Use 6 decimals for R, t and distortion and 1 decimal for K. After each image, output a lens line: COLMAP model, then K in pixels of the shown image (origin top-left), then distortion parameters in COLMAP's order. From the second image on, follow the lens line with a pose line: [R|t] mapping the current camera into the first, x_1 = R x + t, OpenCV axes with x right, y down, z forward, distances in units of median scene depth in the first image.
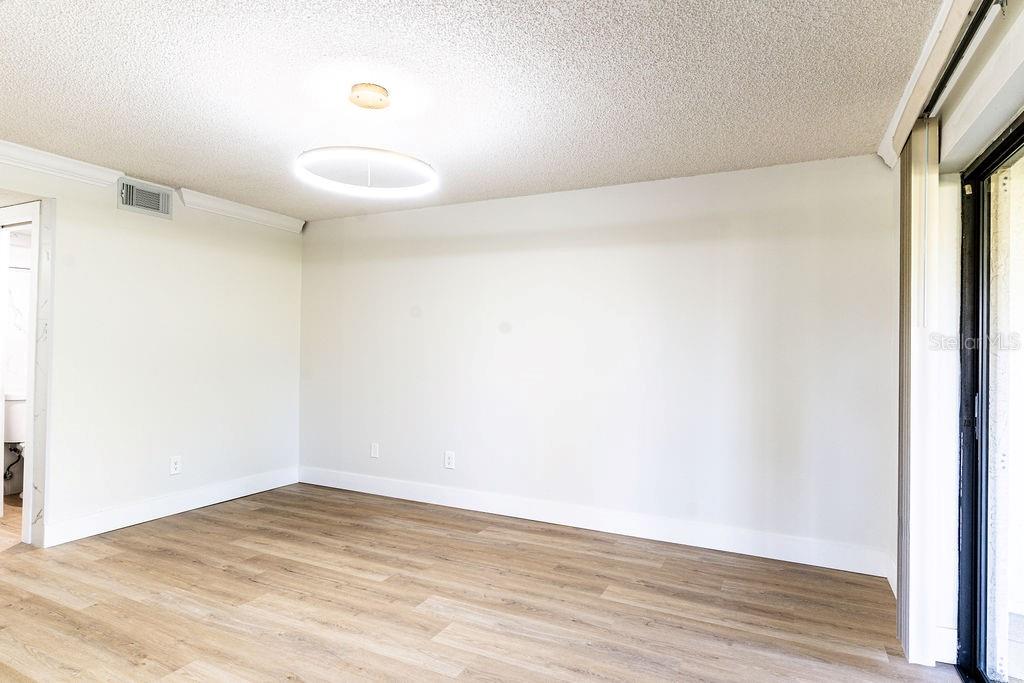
lens RADIAL K [[562.7, 0, 512.5], [0, 562.7, 343.3], [0, 0, 1]] dist [0.002985, -0.001314]
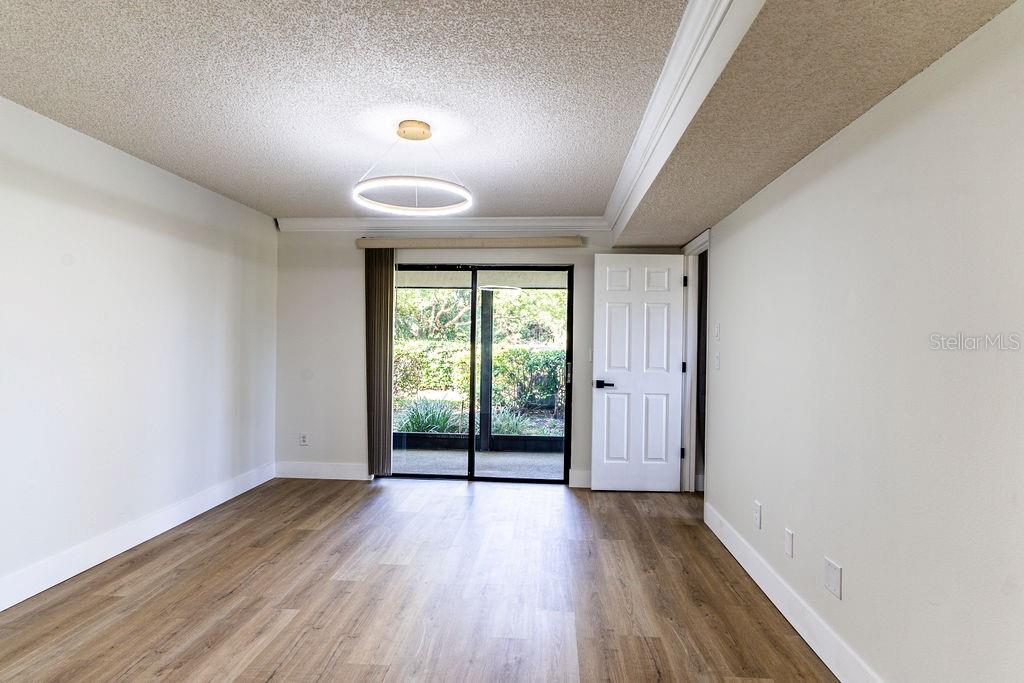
lens RADIAL K [[562.7, 0, 512.1], [0, 562.7, 342.0], [0, 0, 1]] dist [0.002985, -0.001314]
pose [[-0.384309, -0.015472, 0.923075, -1.097191], [-0.021233, 0.999743, 0.007917, -0.010320], [-0.922960, -0.016557, -0.384539, 0.974002]]
